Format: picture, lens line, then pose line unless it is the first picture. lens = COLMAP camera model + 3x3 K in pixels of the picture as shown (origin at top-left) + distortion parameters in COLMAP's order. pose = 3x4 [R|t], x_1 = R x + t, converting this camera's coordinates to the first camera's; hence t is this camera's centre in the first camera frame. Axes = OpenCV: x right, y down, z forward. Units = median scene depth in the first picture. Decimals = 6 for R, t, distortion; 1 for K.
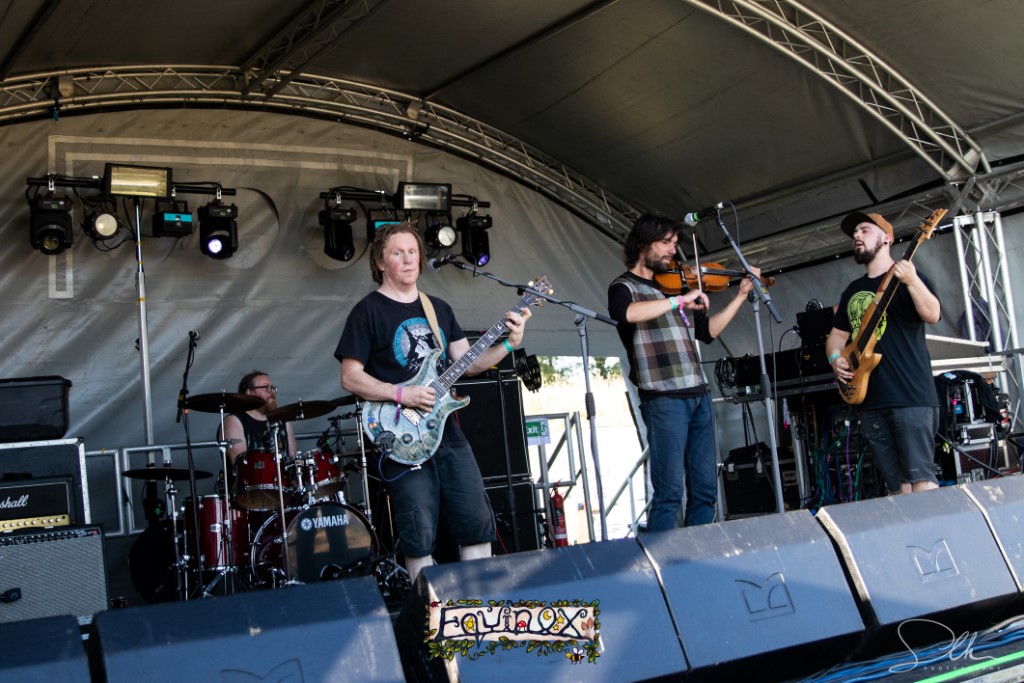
lens RADIAL K [[1250.4, 0, 509.2], [0, 1250.4, 337.5], [0, 0, 1]] dist [-0.056463, 0.000000]
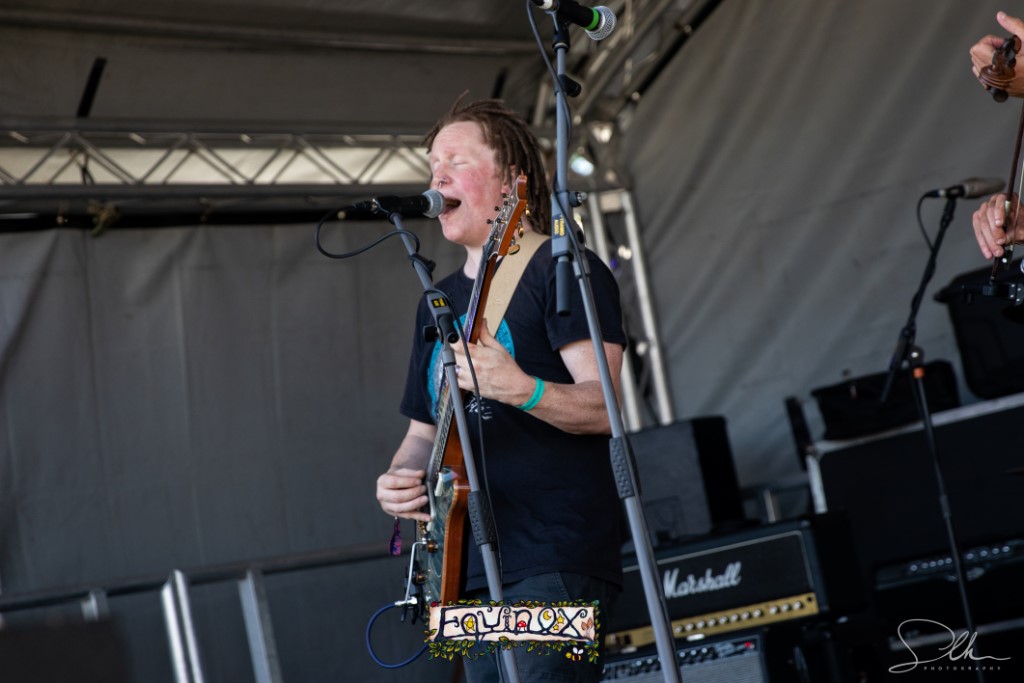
lens RADIAL K [[3039.8, 0, 489.1], [0, 3039.8, 332.7], [0, 0, 1]] dist [0.178297, 0.000000]
pose [[0.343776, -0.073253, -0.936190, 0.553414], [0.257348, 0.966134, 0.018904, -0.012330], [0.903100, -0.247426, 0.350985, 0.339855]]
